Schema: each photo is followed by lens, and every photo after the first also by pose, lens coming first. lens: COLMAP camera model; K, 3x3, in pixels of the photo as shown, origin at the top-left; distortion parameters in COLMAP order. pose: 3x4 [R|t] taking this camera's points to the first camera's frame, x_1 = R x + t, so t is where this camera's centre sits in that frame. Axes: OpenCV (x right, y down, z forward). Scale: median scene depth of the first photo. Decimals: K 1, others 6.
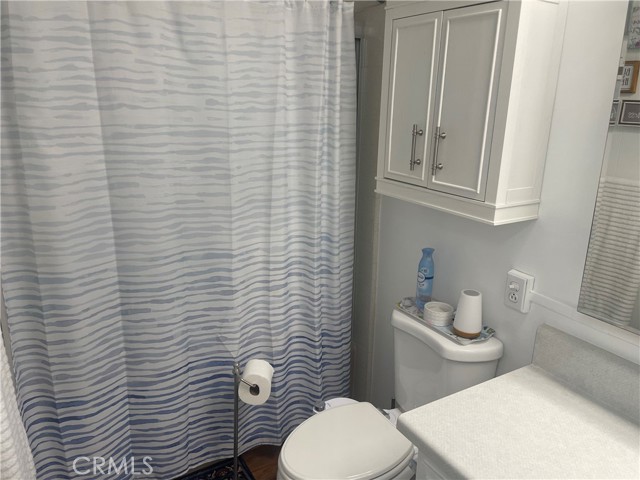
lens RADIAL K [[481.7, 0, 313.9], [0, 481.7, 239.8], [0, 0, 1]] dist [0.091776, -0.117443]
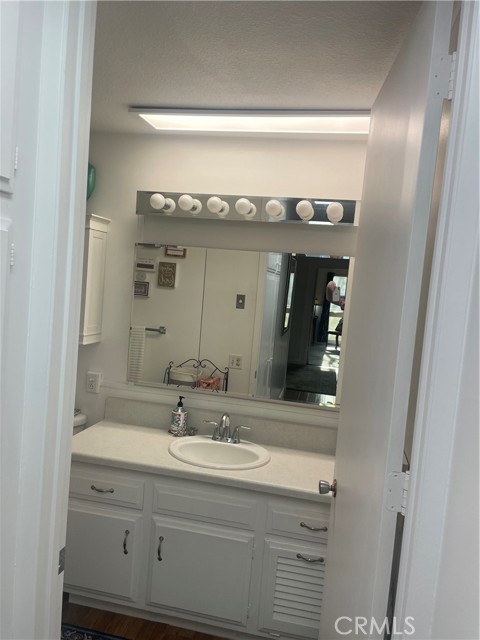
lens RADIAL K [[481.7, 0, 240.3], [0, 481.7, 317.6], [0, 0, 1]] dist [0.091776, -0.117443]
pose [[0.672299, -0.007301, 0.740243, -0.540951], [0.132341, 0.985028, -0.110479, 0.135550], [-0.728354, 0.172239, 0.663200, -0.633691]]
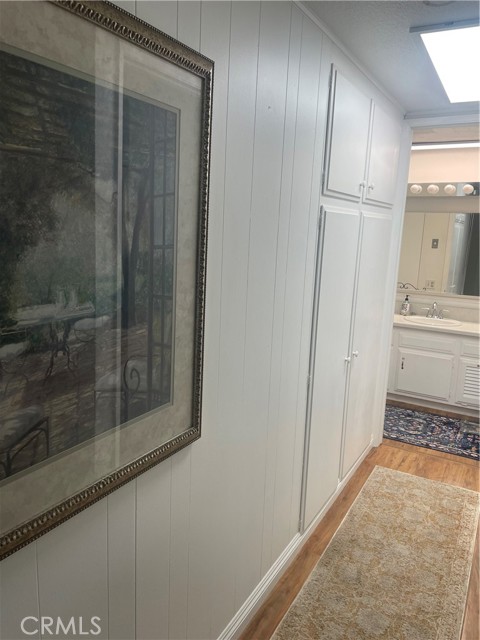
lens RADIAL K [[481.7, 0, 236.4], [0, 481.7, 315.0], [0, 0, 1]] dist [0.091776, -0.117443]
pose [[0.871710, -0.068139, 0.485262, -1.877923], [0.110637, 0.992082, -0.059439, 0.376118], [-0.477370, 0.105501, 0.872346, -1.483350]]
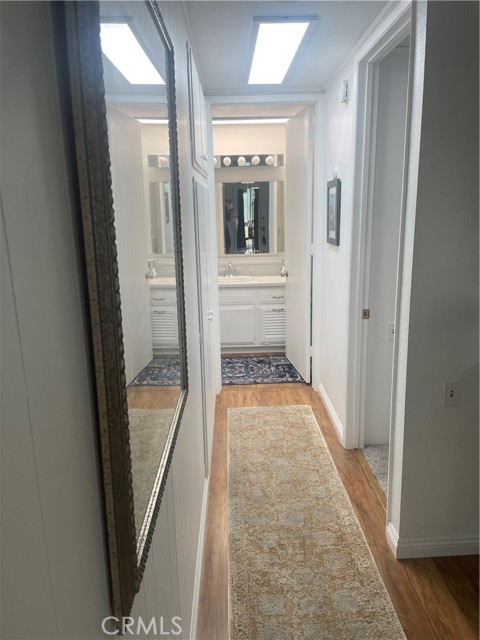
lens RADIAL K [[481.7, 0, 245.2], [0, 481.7, 317.2], [0, 0, 1]] dist [0.091776, -0.117443]
pose [[0.483277, -0.221811, 0.846902, -2.244910], [0.266215, 0.958795, 0.099203, 0.319686], [-0.834010, 0.177515, 0.522413, -1.259769]]
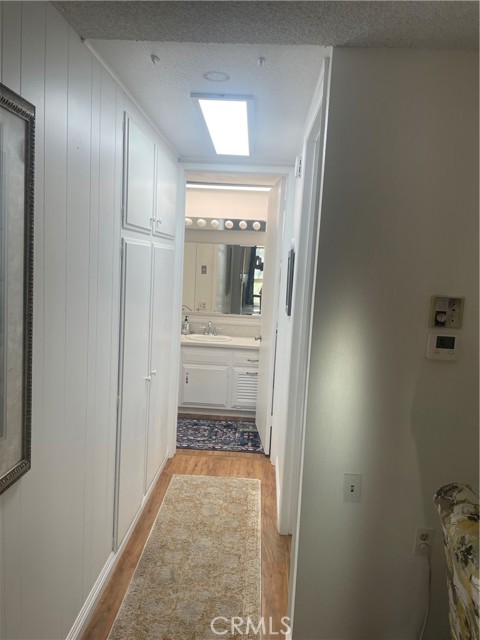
lens RADIAL K [[481.7, 0, 237.8], [0, 481.7, 316.8], [0, 0, 1]] dist [0.091776, -0.117443]
pose [[0.553214, -0.080608, 0.829130, -2.035669], [0.188287, 0.981650, -0.030193, 0.363499], [-0.811482, 0.172817, 0.558240, -1.507811]]
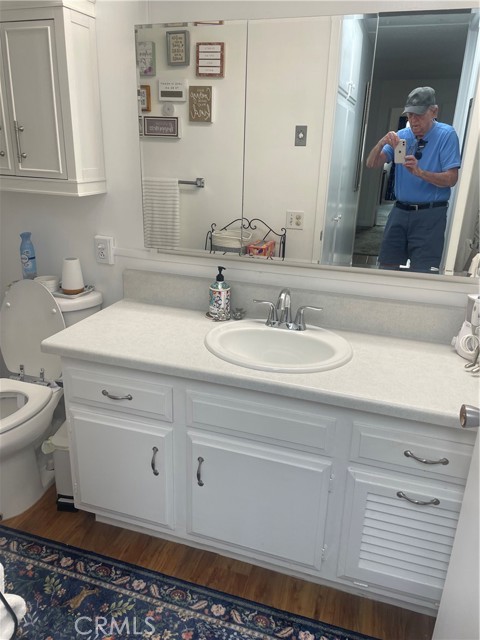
lens RADIAL K [[481.7, 0, 238.8], [0, 481.7, 313.4], [0, 0, 1]] dist [0.091776, -0.117443]
pose [[0.749567, -0.209362, 0.627946, -0.181196], [0.164378, 0.977820, 0.129797, 0.157598], [-0.641193, 0.005929, 0.767357, -0.268360]]
